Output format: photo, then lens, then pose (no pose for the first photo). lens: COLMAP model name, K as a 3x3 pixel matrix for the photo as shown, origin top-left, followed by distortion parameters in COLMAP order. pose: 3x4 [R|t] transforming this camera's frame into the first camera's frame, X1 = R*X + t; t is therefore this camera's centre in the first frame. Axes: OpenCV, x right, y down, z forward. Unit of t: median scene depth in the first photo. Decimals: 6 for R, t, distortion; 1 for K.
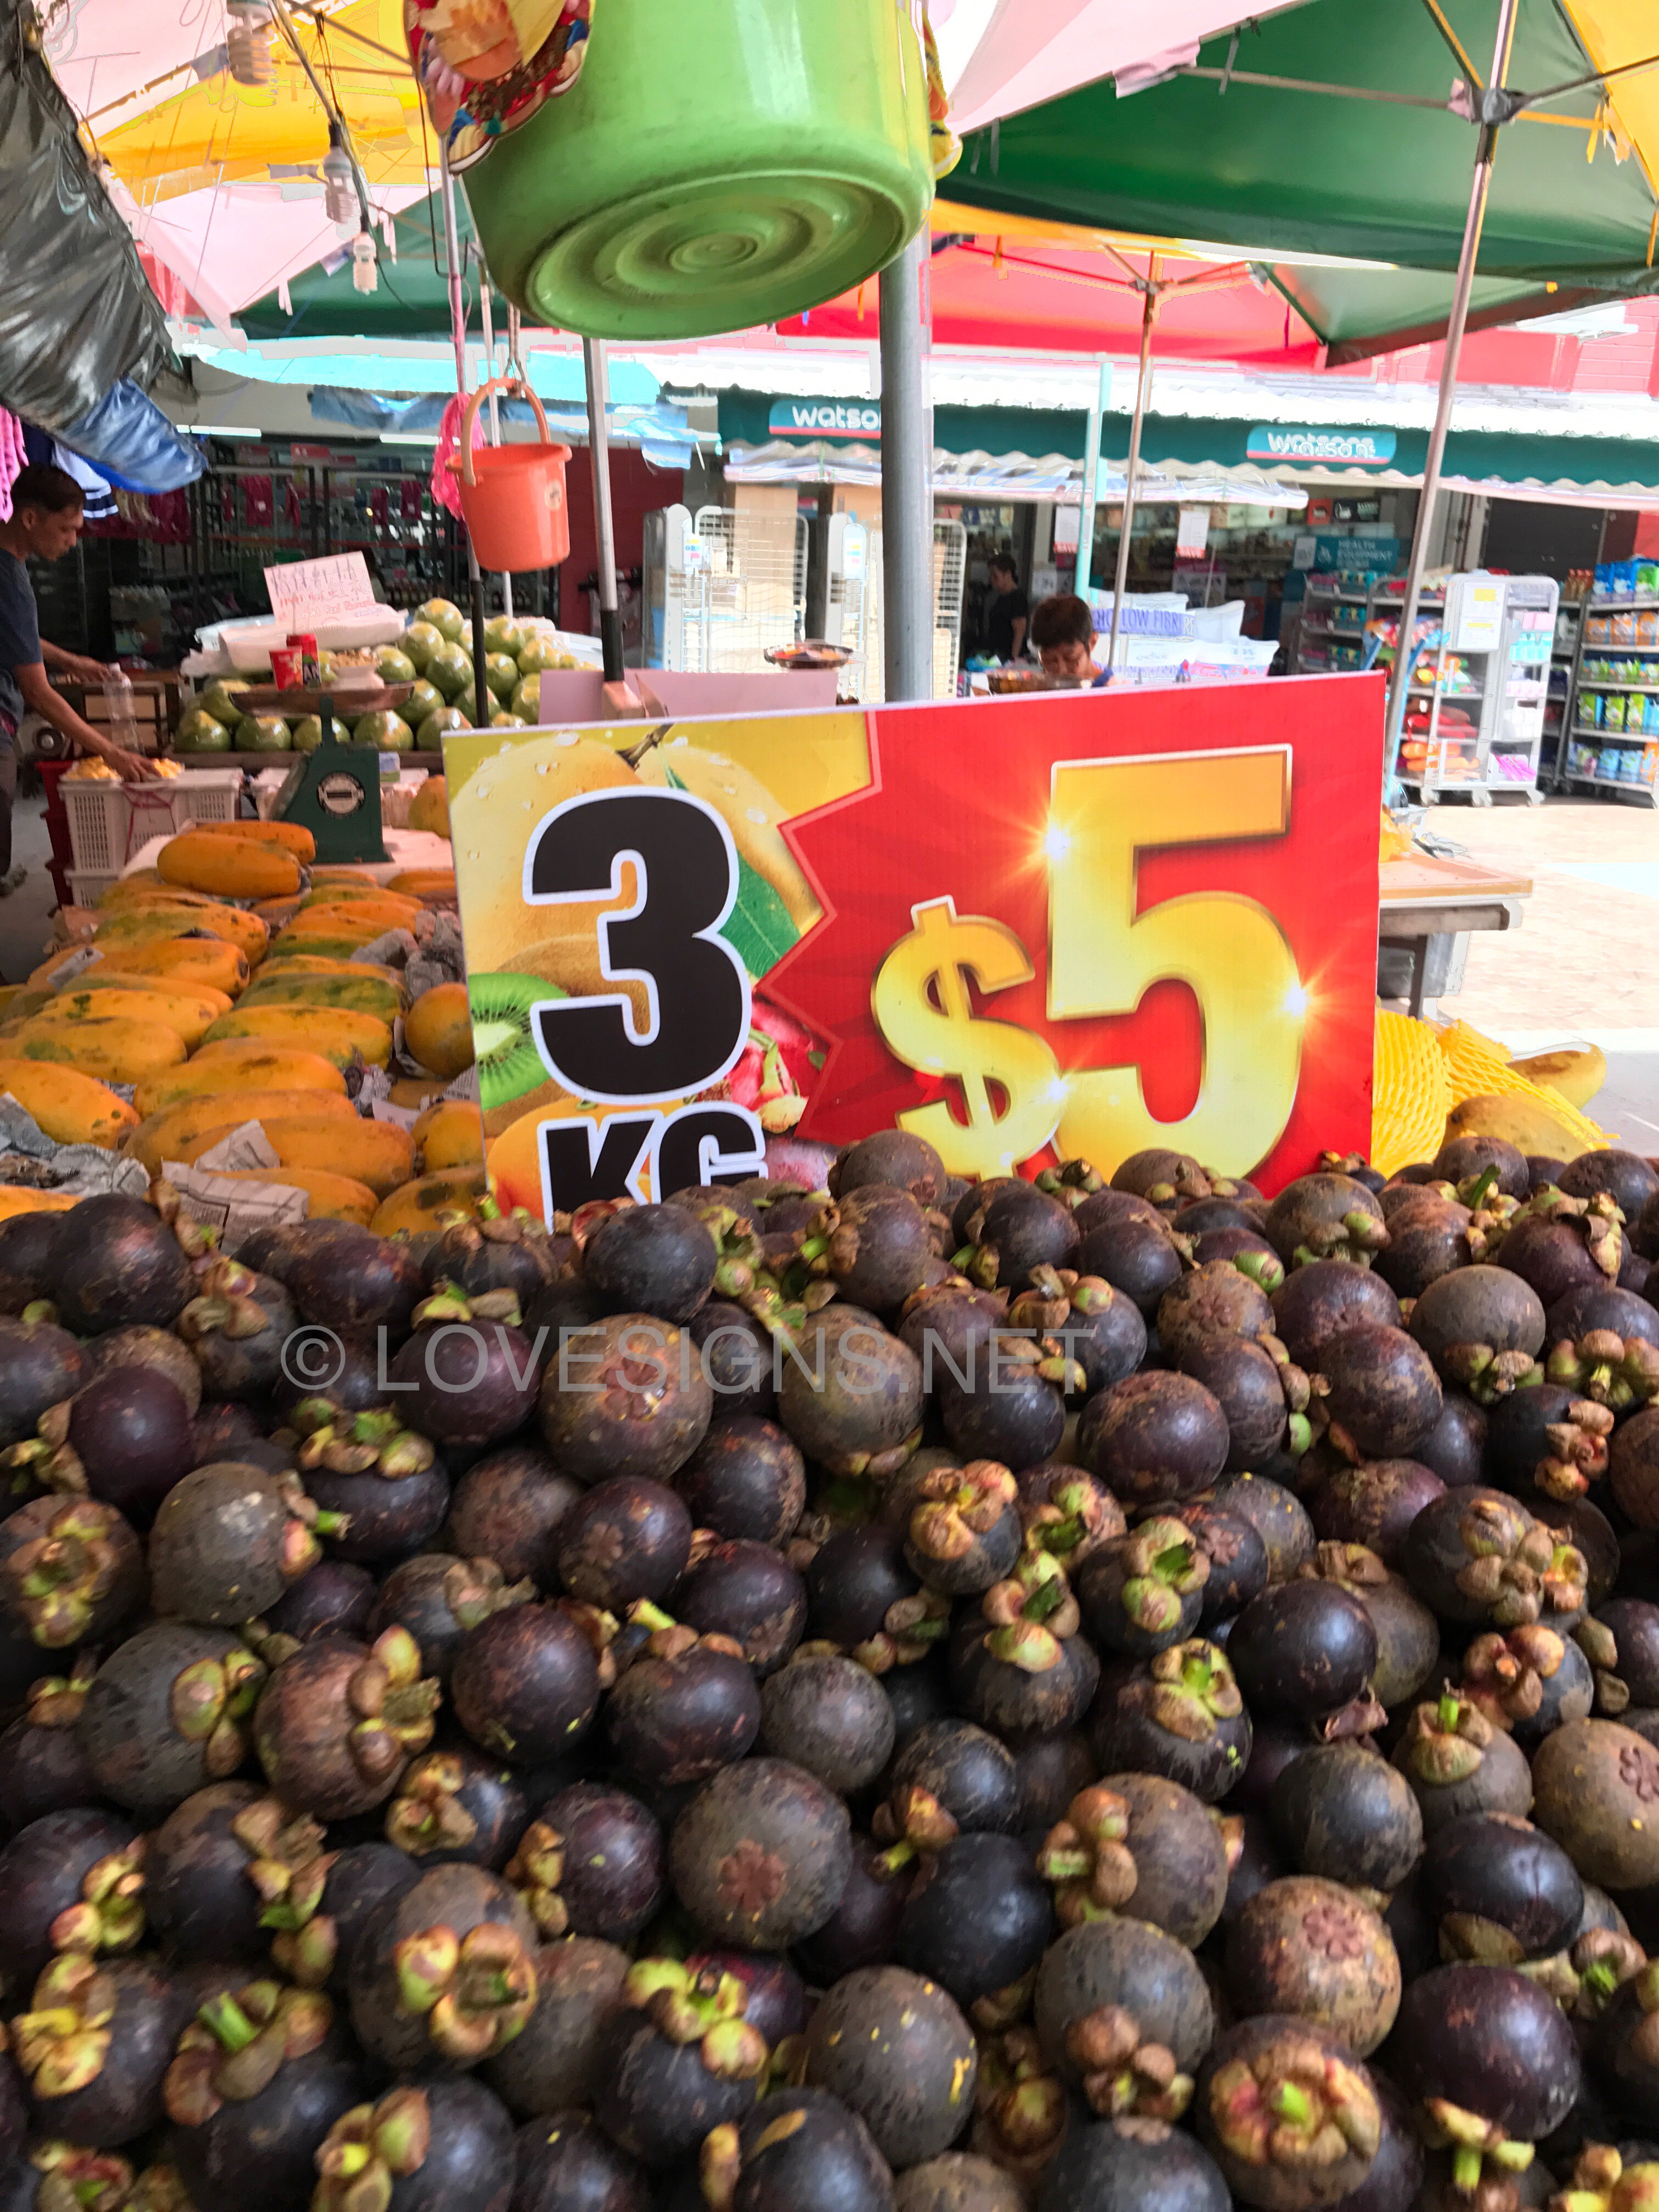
lens RADIAL K [[1783.3, 0, 831.6], [0, 1783.3, 1140.5], [0, 0, 1]] dist [-0.006217, 0.007826]
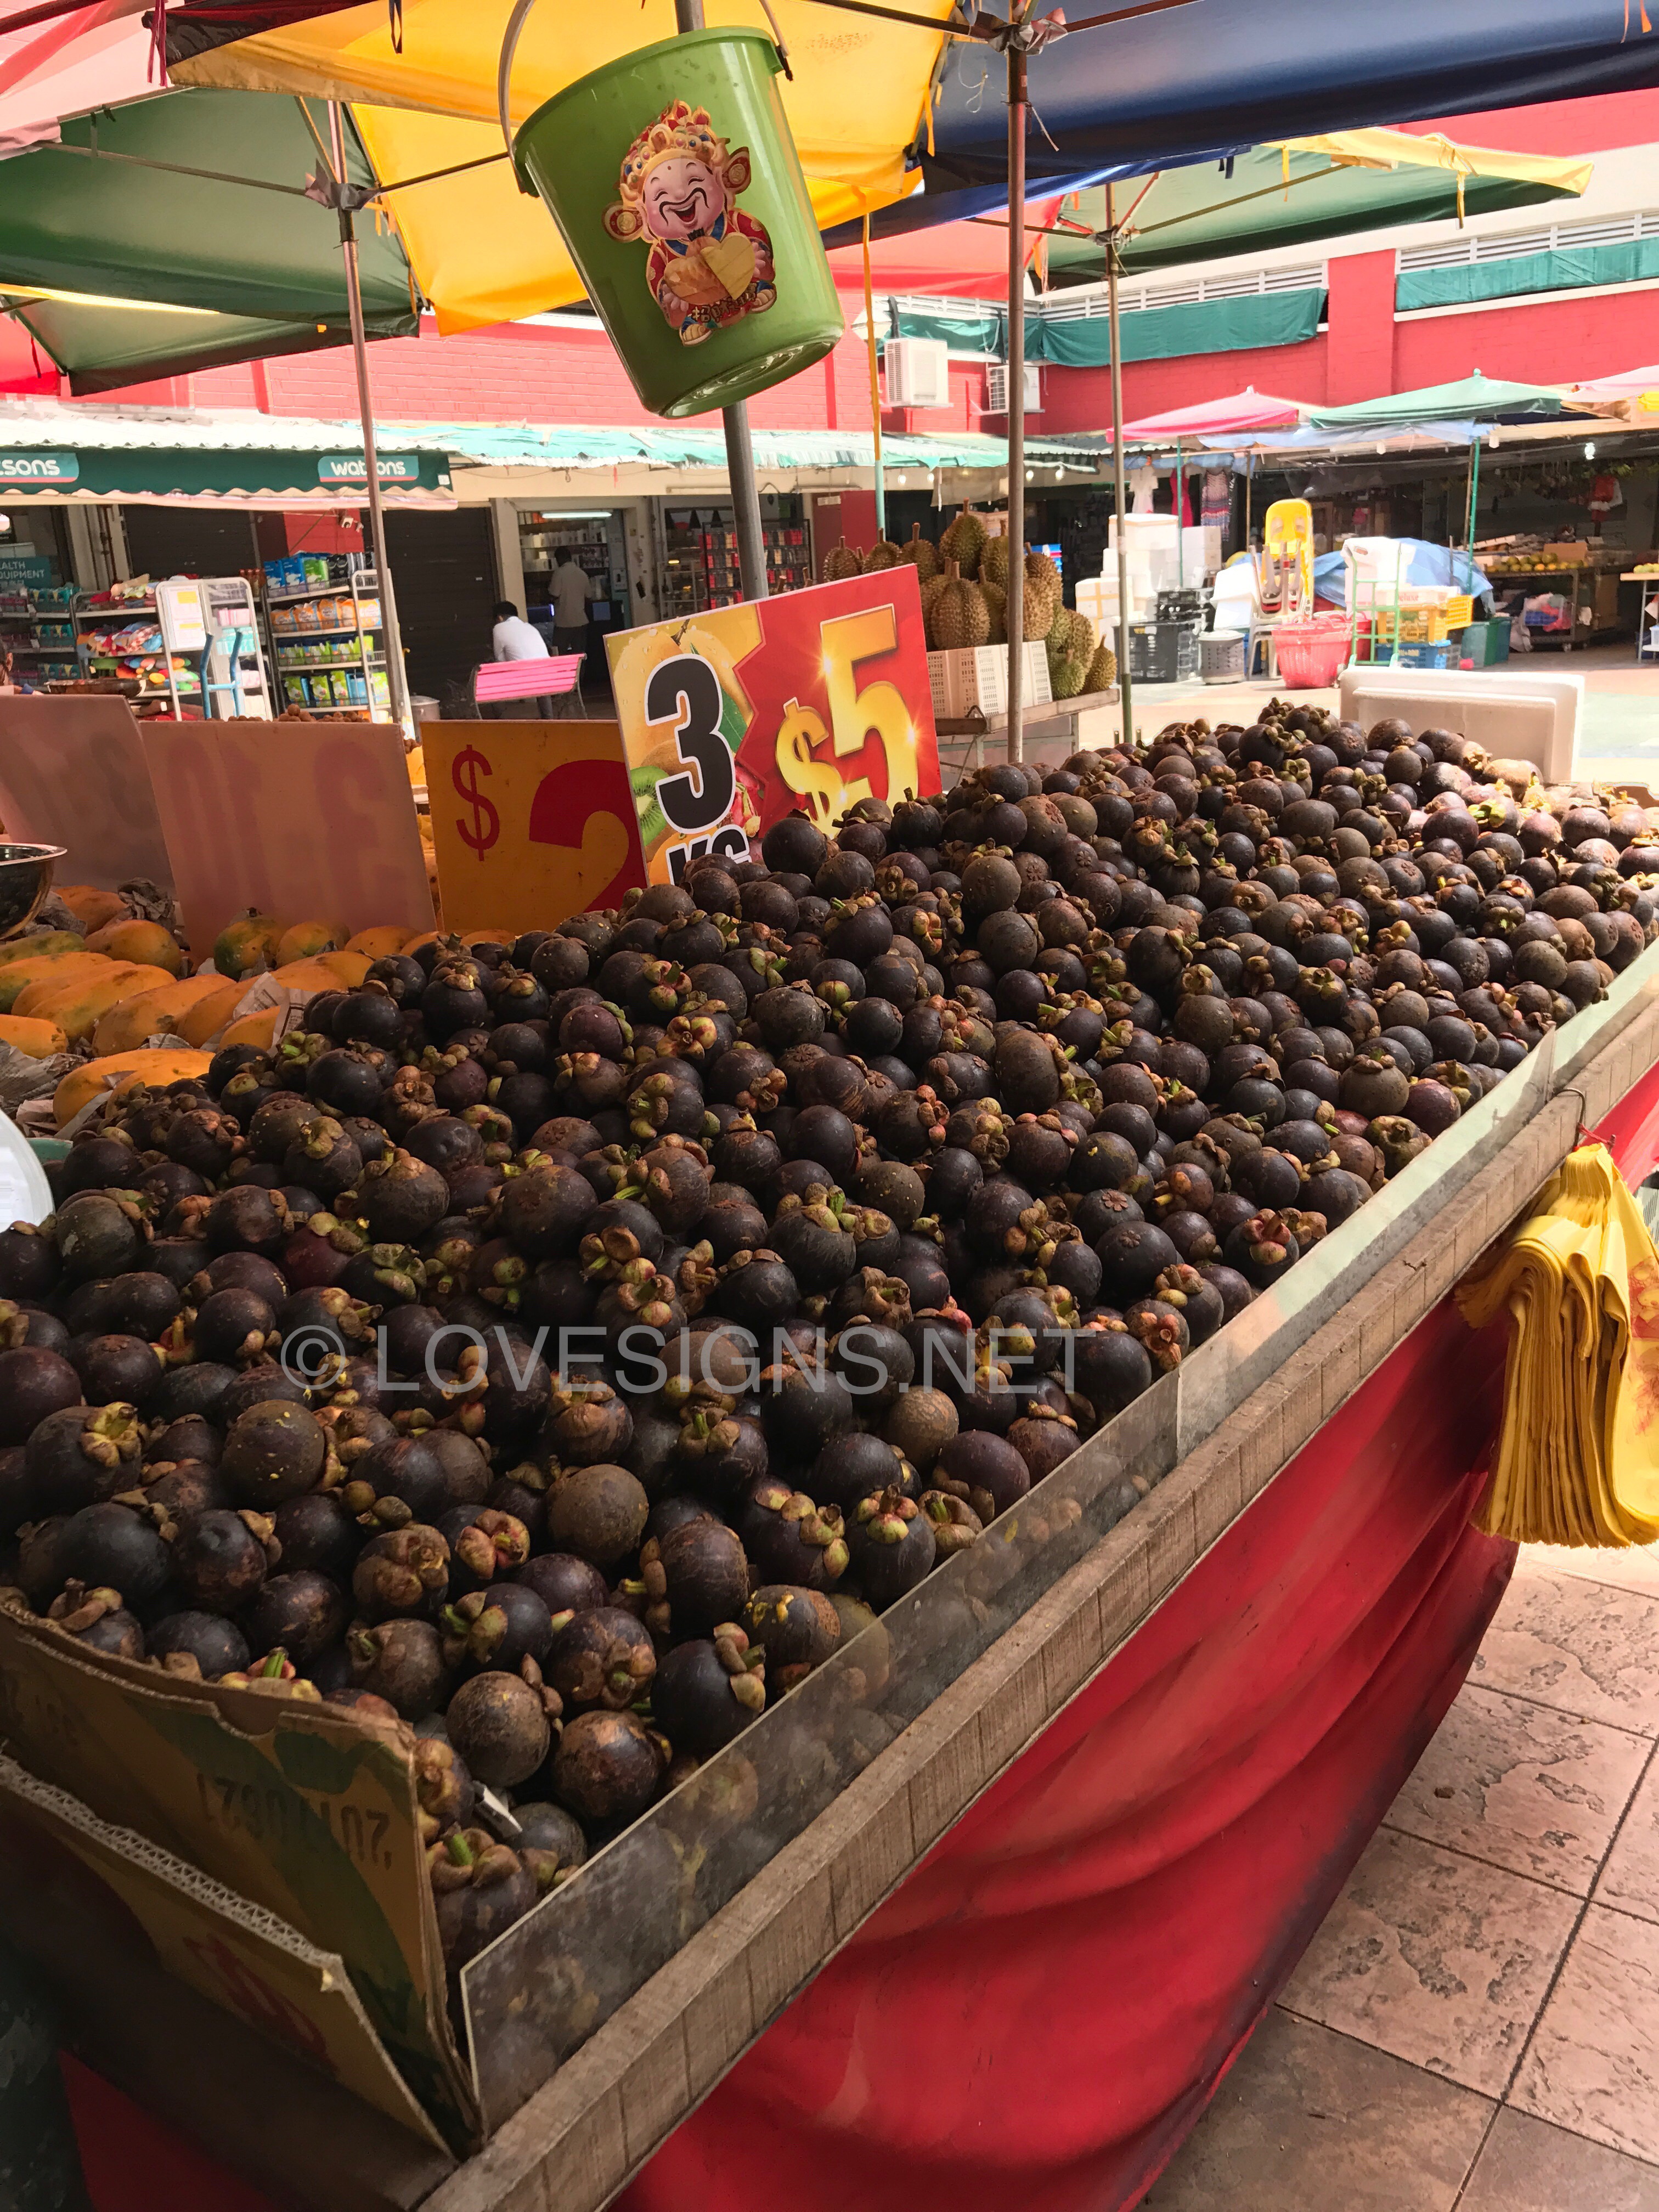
lens RADIAL K [[1783.3, 0, 831.6], [0, 1783.3, 1140.5], [0, 0, 1]] dist [-0.006217, 0.007826]
pose [[0.722822, -0.288233, 0.628052, -0.206466], [0.292196, 0.951095, 0.100201, 0.022490], [-0.626219, 0.111087, 0.771693, -0.074851]]
